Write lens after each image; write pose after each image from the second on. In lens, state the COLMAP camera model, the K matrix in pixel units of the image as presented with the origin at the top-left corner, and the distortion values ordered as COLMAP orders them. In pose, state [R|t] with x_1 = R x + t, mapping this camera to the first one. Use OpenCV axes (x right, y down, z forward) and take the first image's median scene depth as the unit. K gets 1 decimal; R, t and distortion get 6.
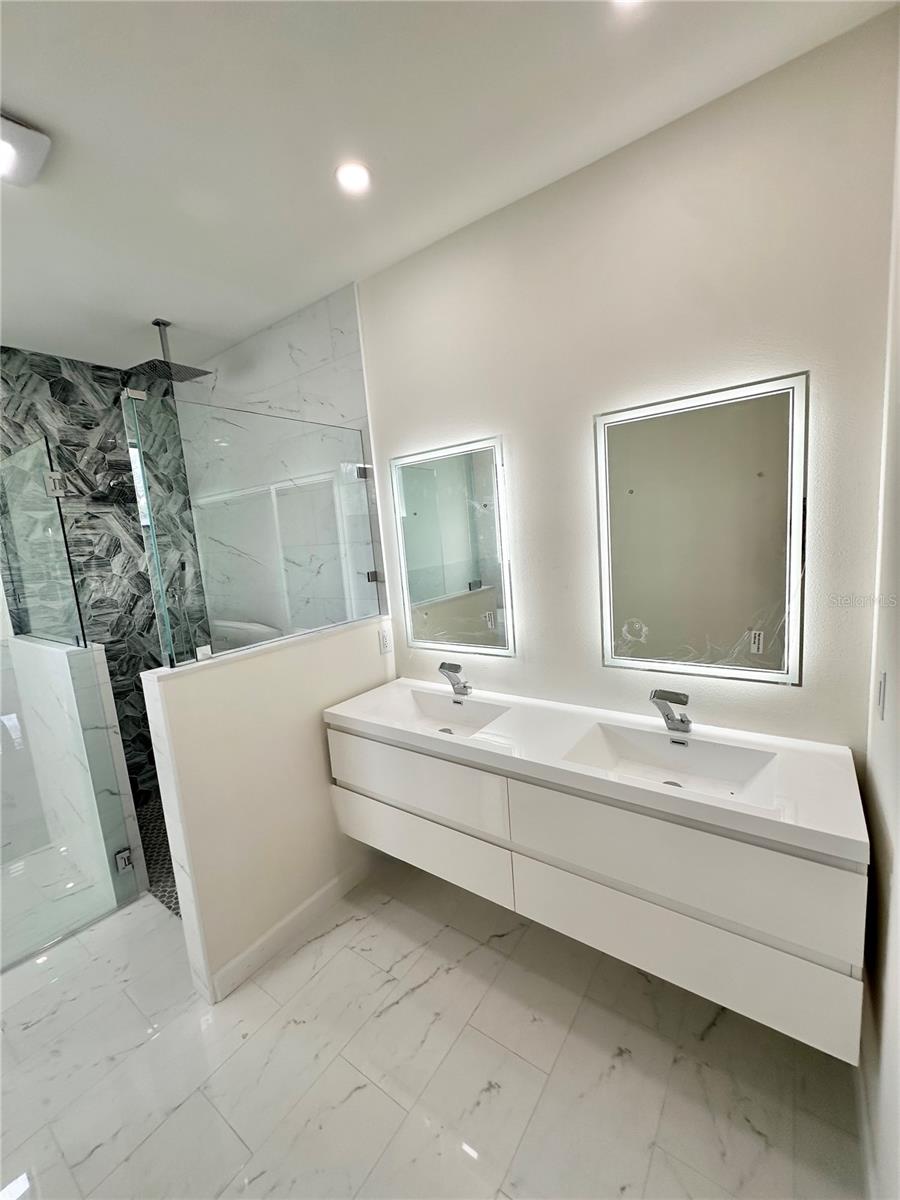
lens RADIAL K [[481.1, 0, 453.4], [0, 481.1, 600.0], [0, 0, 1]] dist [-0.002581, 0.000274]
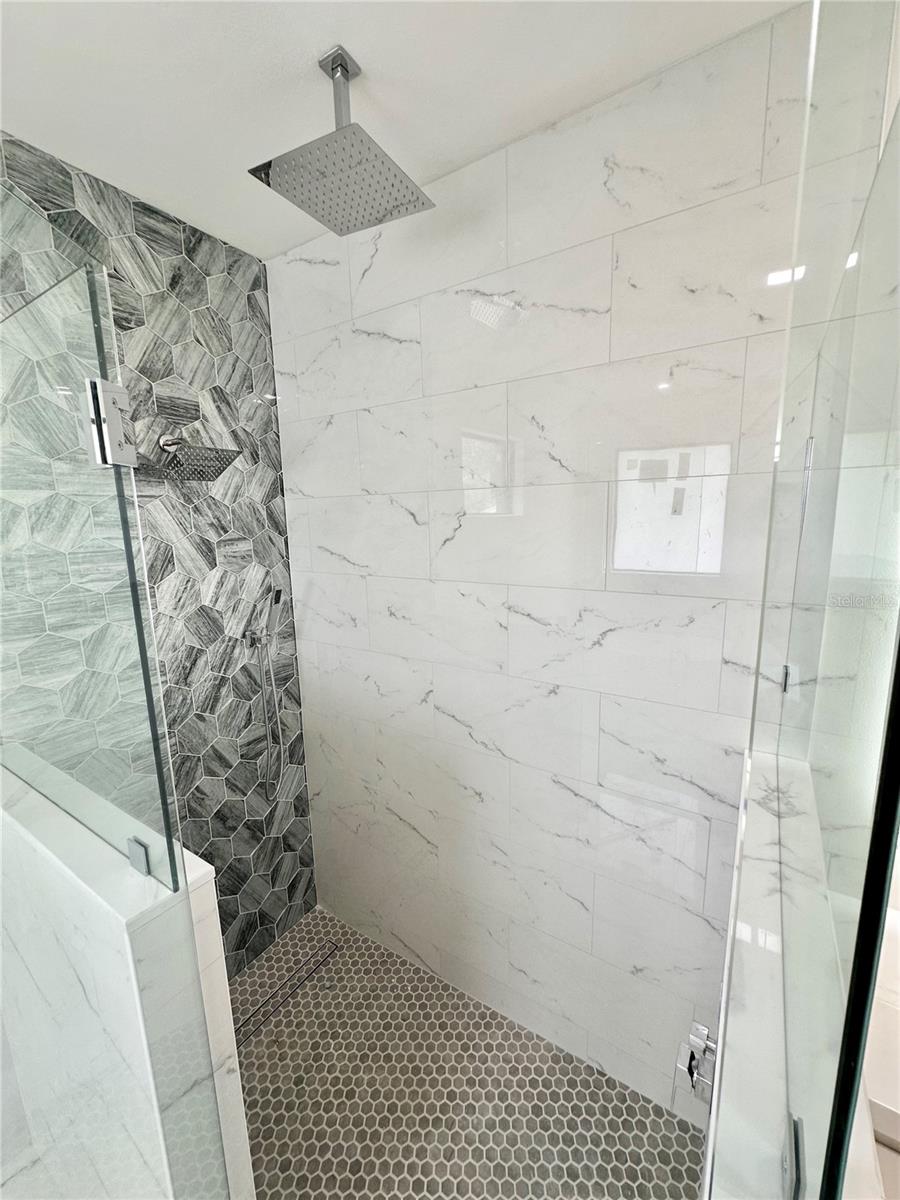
lens RADIAL K [[481.1, 0, 449.3], [0, 481.1, 602.3], [0, 0, 1]] dist [-0.002581, 0.000274]
pose [[0.997371, 0.046227, 0.055811, -0.405847], [-0.048079, 0.998321, 0.032317, -0.095567], [-0.054224, -0.034915, 0.997918, 0.438051]]
